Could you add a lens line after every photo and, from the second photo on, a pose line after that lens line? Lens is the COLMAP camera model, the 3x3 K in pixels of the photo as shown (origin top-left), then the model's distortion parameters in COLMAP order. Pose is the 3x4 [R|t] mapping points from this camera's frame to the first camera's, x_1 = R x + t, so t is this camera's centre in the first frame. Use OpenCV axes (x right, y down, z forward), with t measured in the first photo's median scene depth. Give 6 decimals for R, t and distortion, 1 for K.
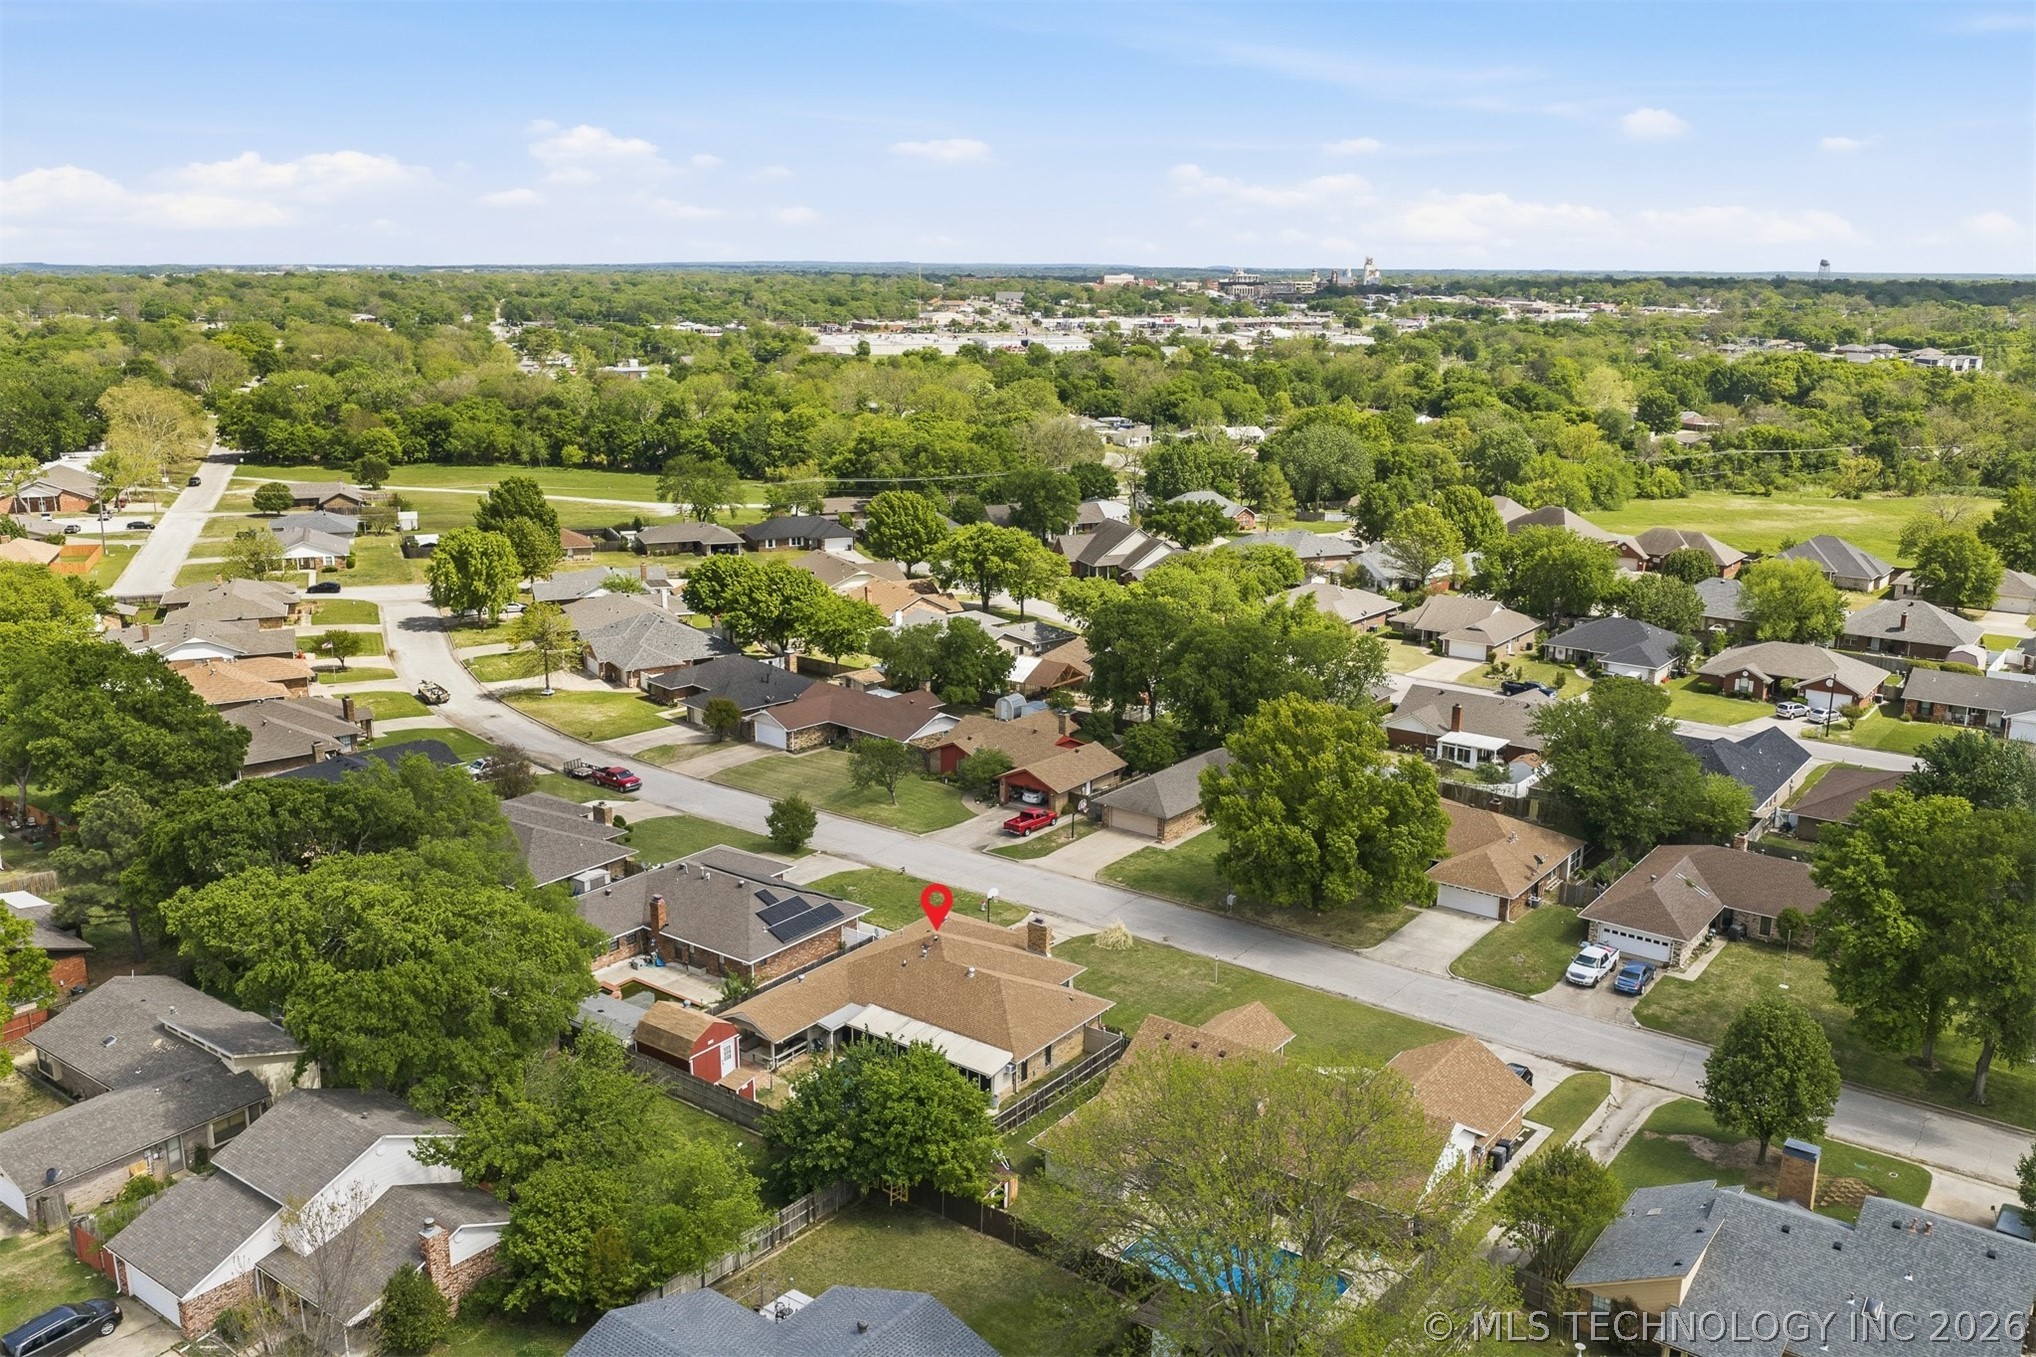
lens RADIAL K [[1697.7, 0, 1018.0], [0, 1697.7, 678.5], [0, 0, 1]] dist [0.000167, 0.001287]
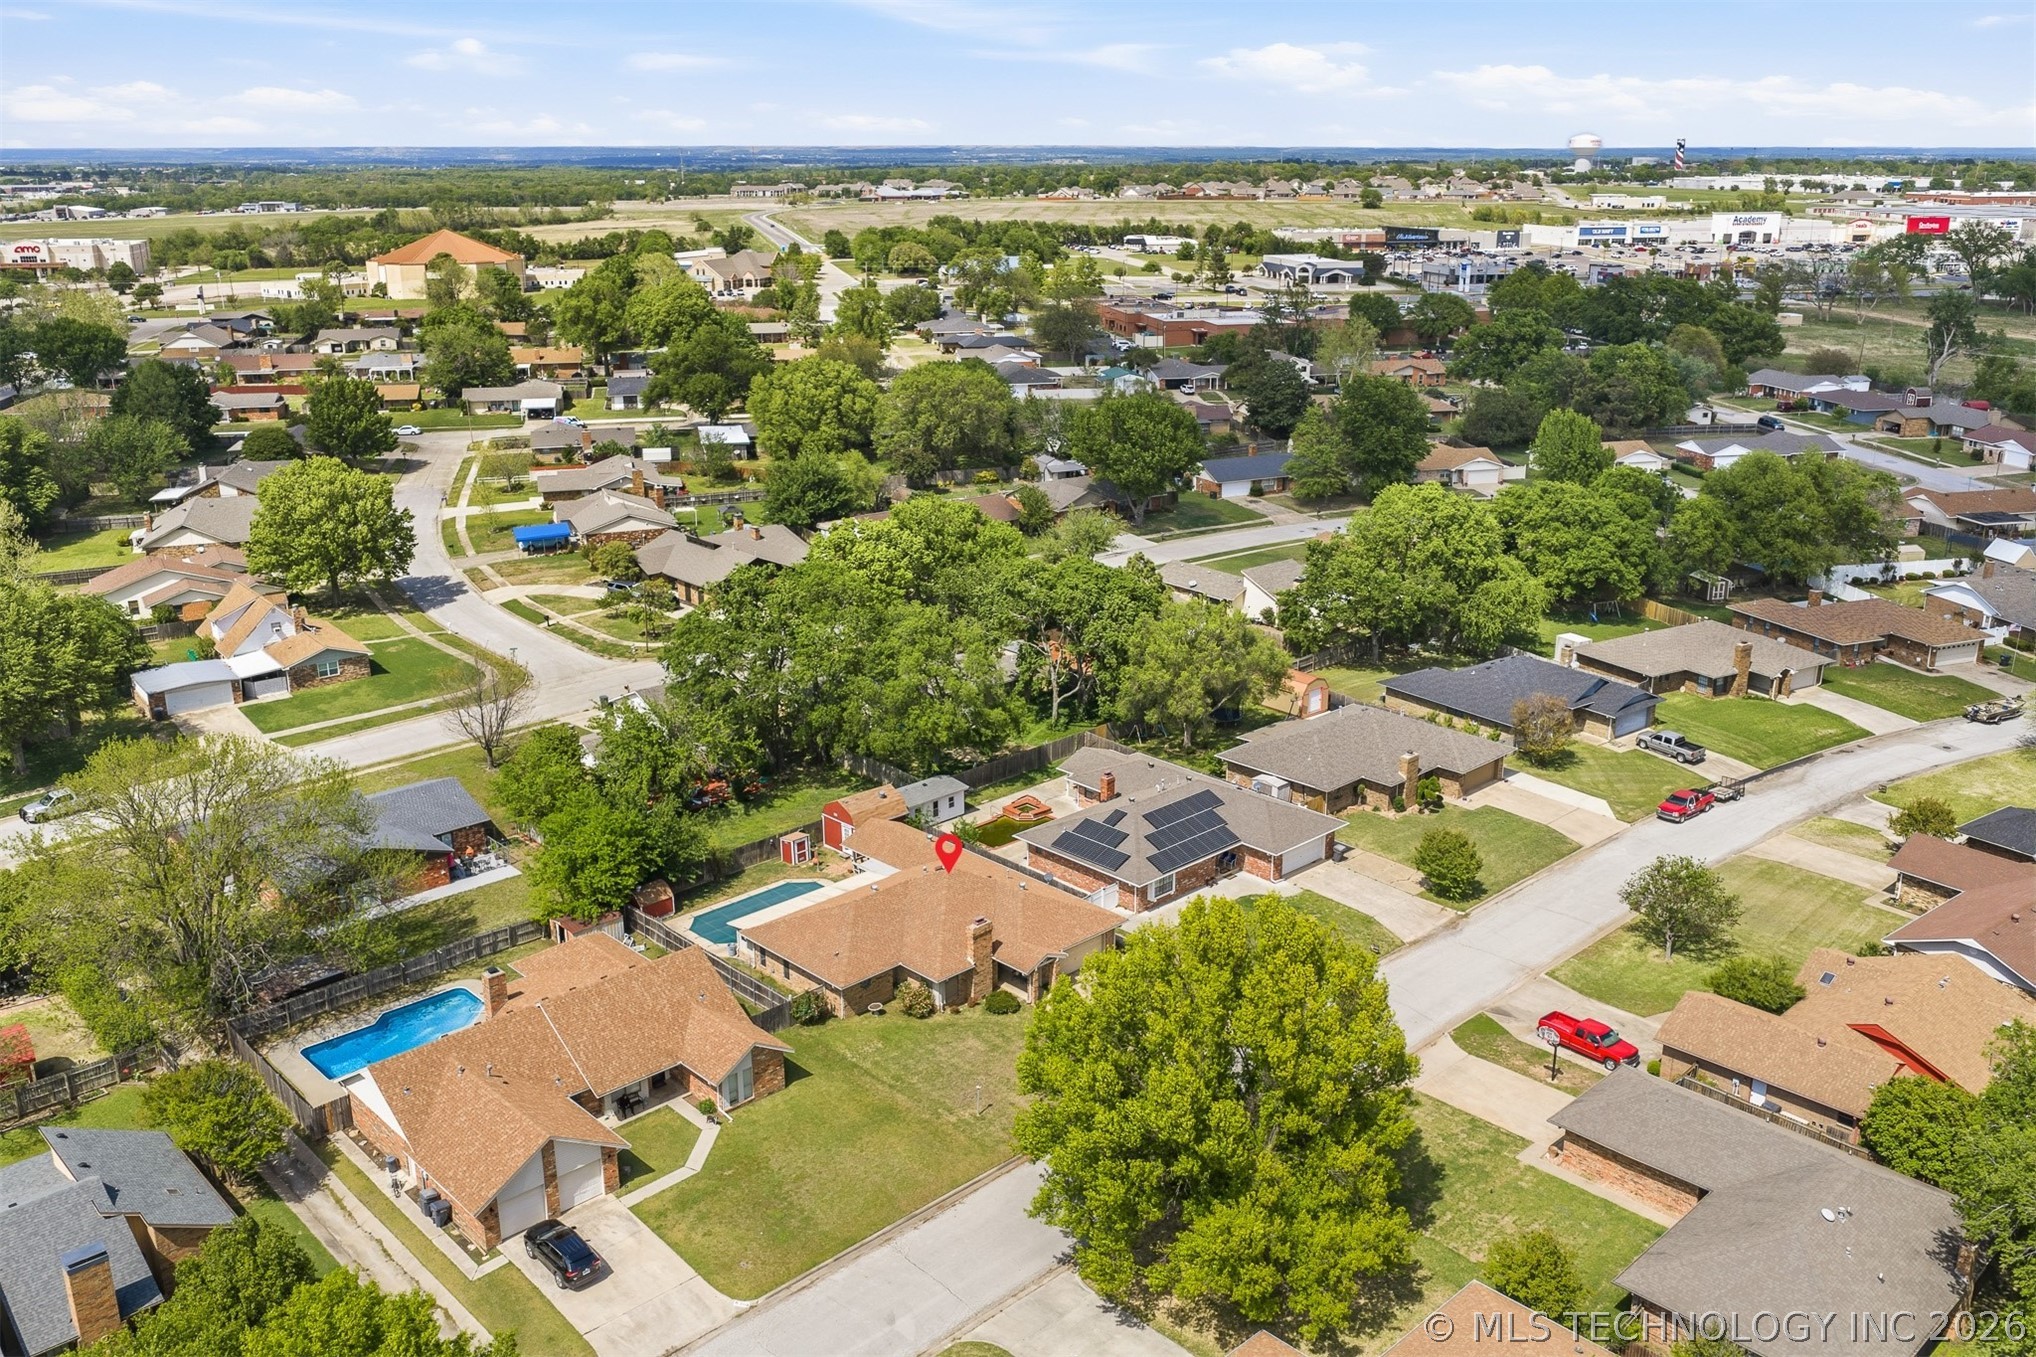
lens RADIAL K [[1697.7, 0, 1018.0], [0, 1697.7, 678.5], [0, 0, 1]] dist [0.000167, 0.001287]
pose [[-0.188672, 0.286019, -0.939466, 0.521315], [-0.245397, 0.912567, 0.327112, -0.166413], [0.950885, 0.292260, -0.101988, 0.707314]]
